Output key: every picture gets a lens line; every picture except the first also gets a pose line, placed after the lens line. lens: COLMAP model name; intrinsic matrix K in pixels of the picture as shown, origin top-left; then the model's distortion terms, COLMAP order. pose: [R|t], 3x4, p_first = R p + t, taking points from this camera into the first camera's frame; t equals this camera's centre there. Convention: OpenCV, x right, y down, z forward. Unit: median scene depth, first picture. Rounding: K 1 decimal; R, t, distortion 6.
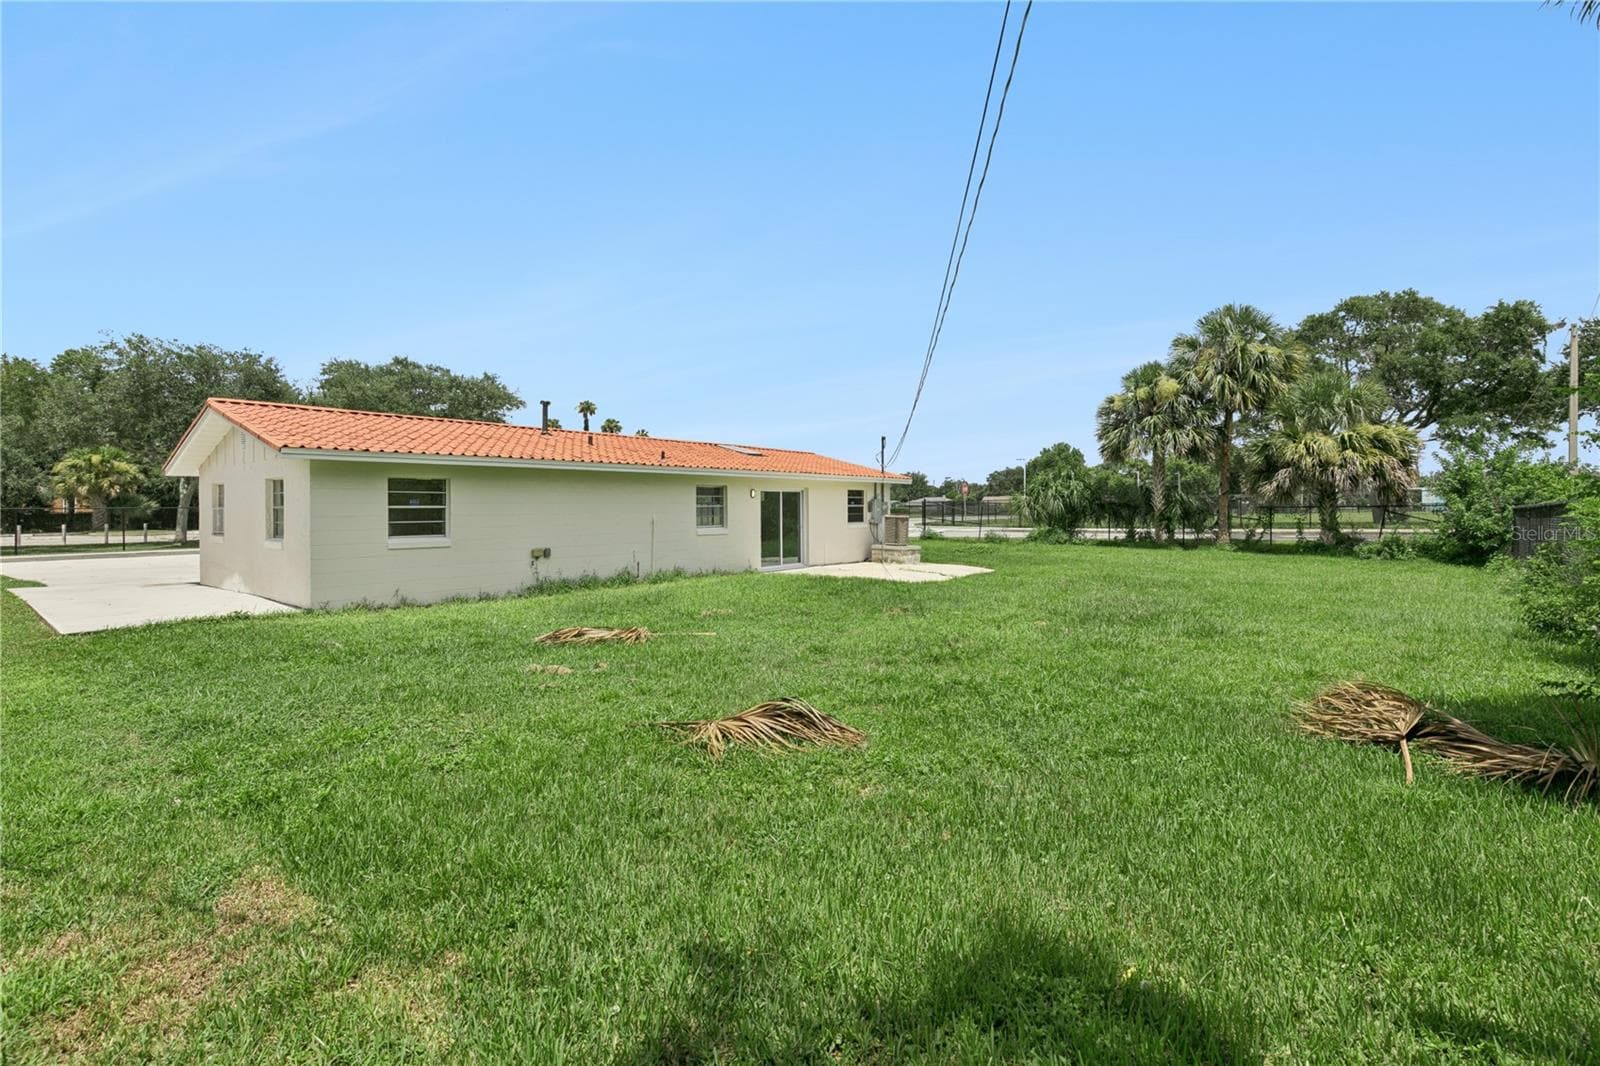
lens RADIAL K [[719.2, 0, 809.0], [0, 719.2, 517.5], [0, 0, 1]] dist [0.003672, 0.000046]
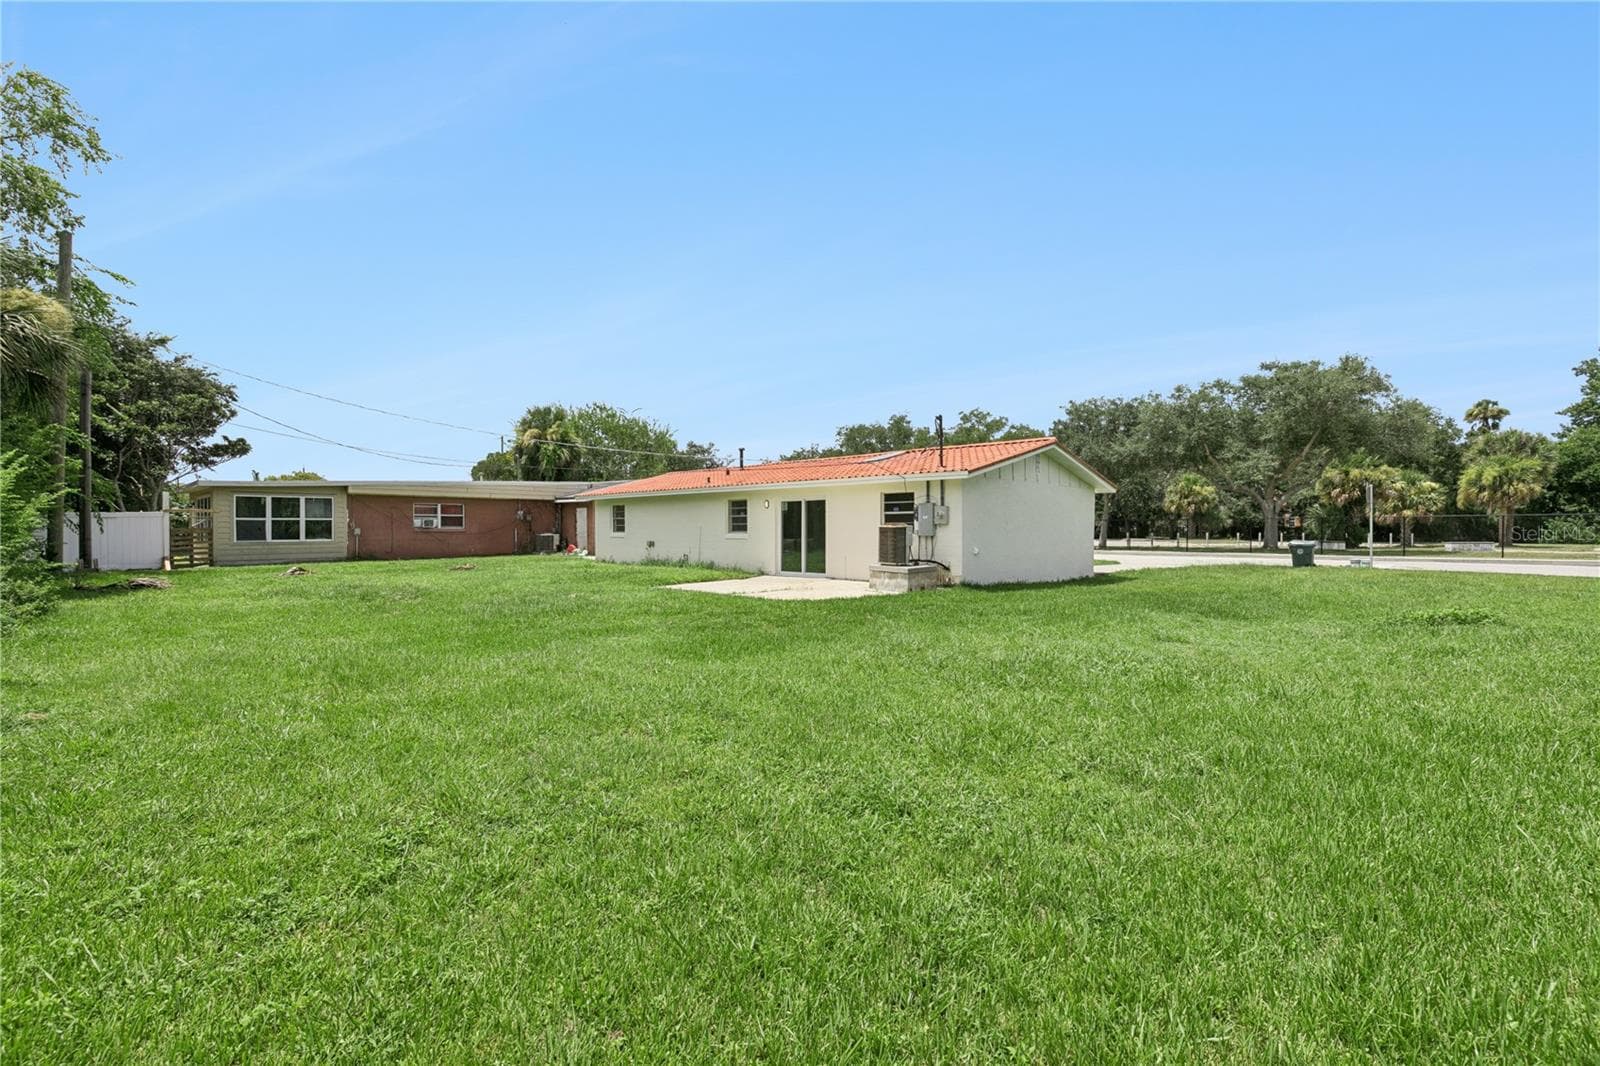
lens RADIAL K [[715.5, 0, 801.6], [0, 715.5, 559.3], [0, 0, 1]] dist [0.001518, 0.000069]
pose [[-0.094906, 0.049675, -0.994246, 0.892239], [-0.010420, 0.998650, 0.050889, -0.004164], [0.995432, 0.015190, -0.094261, 0.997458]]
